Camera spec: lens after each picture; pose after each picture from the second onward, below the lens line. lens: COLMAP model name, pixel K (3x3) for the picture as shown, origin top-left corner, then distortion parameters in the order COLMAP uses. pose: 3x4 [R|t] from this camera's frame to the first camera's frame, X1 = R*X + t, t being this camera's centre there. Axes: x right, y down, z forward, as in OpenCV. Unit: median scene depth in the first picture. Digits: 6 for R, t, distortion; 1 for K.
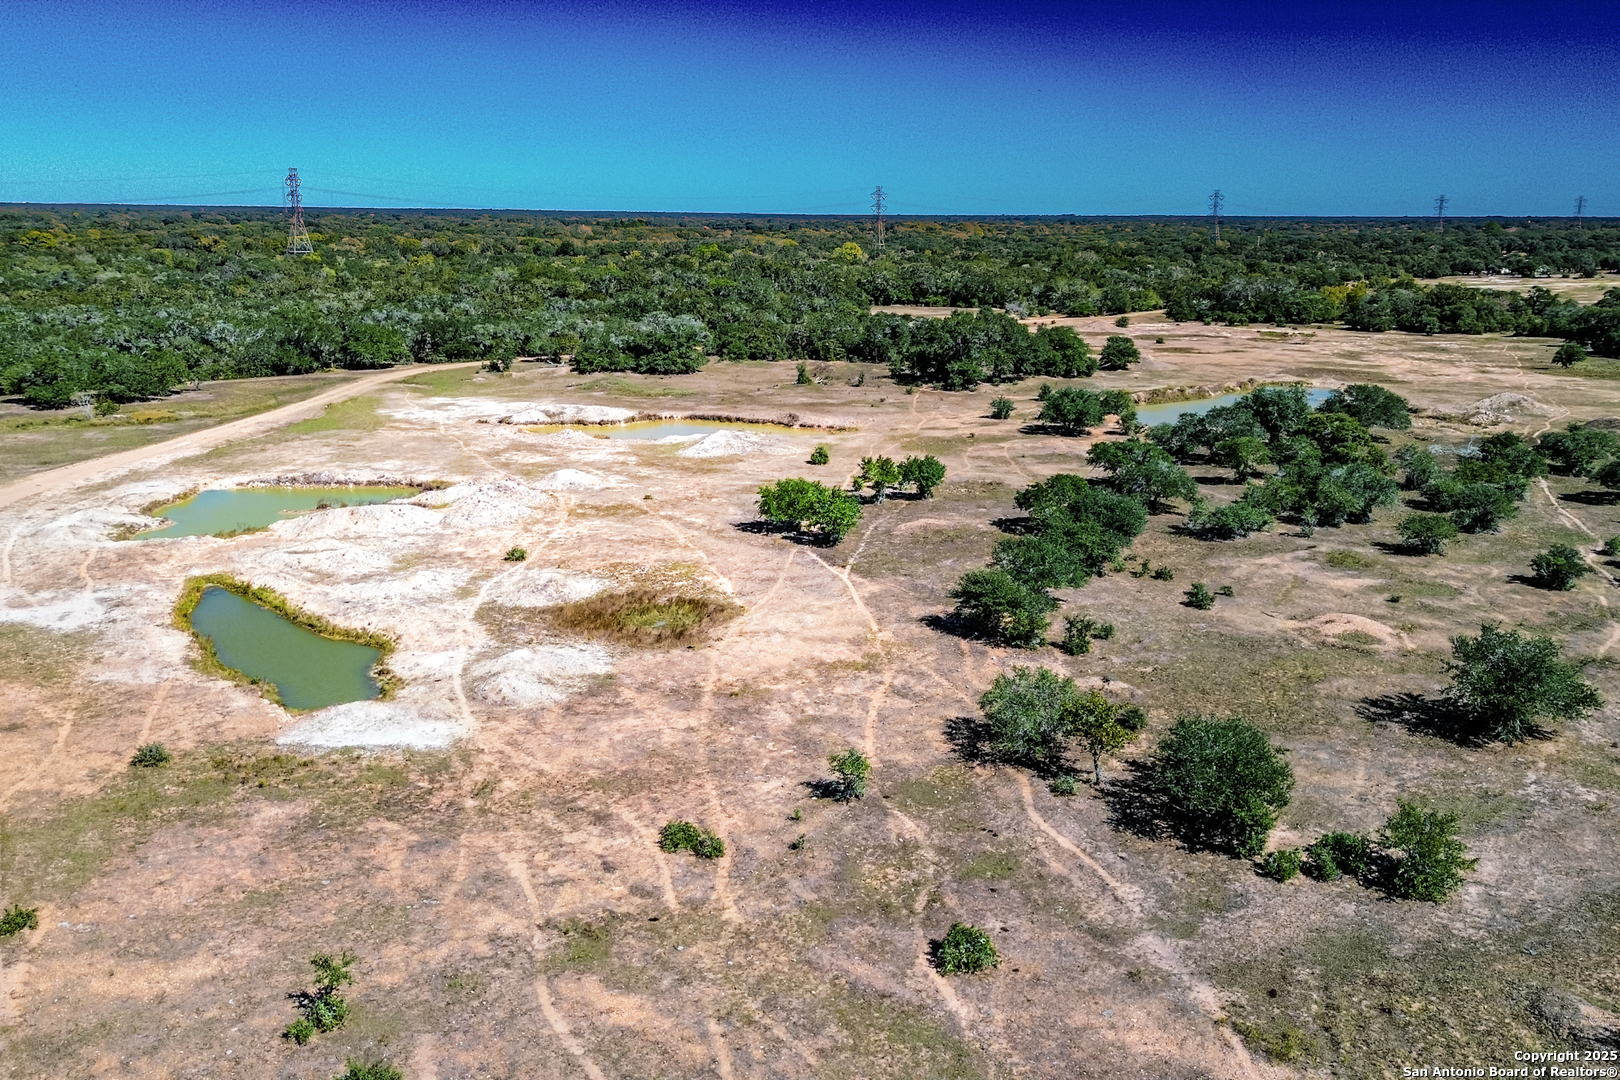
lens RADIAL K [[1352.4, 0, 810.1], [0, 1352.4, 541.5], [0, 0, 1]] dist [0.053598, -0.005834]
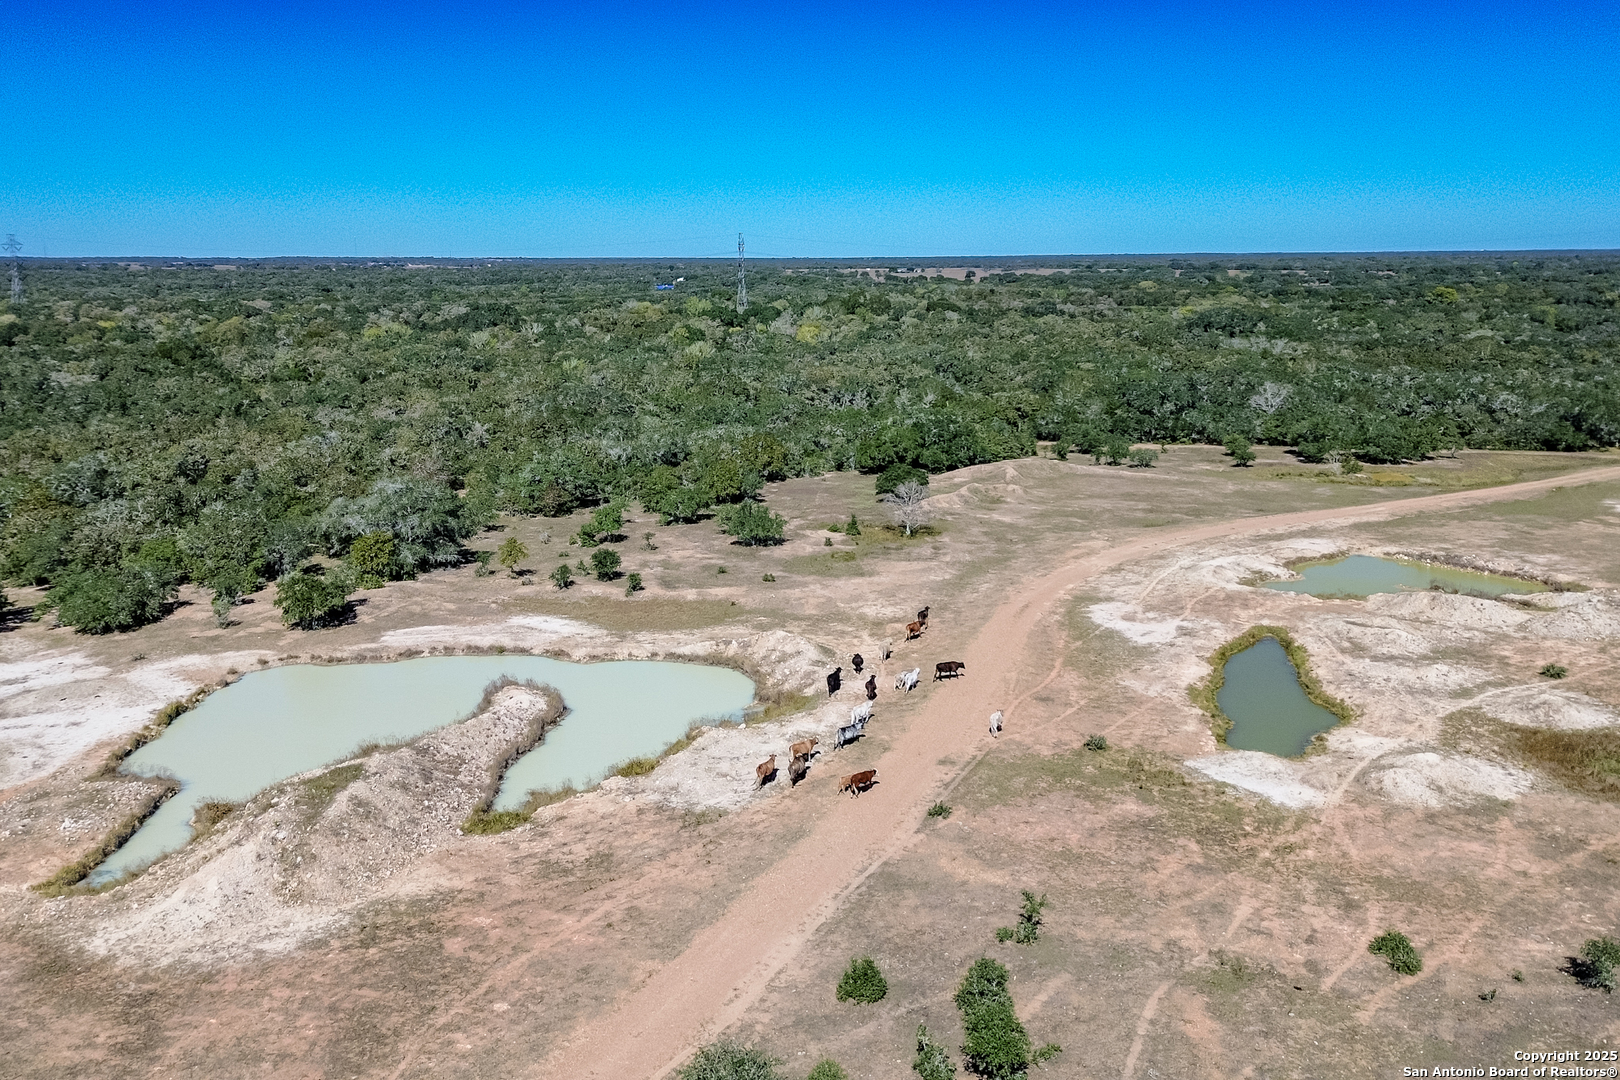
lens RADIAL K [[1352.4, 0, 810.2], [0, 1352.4, 539.0], [0, 0, 1]] dist [0.053598, -0.005834]
pose [[0.582465, 0.157025, -0.797545, 0.300579], [-0.184595, 0.981081, 0.058347, -0.052215], [0.791618, 0.113237, 0.600431, -0.043251]]
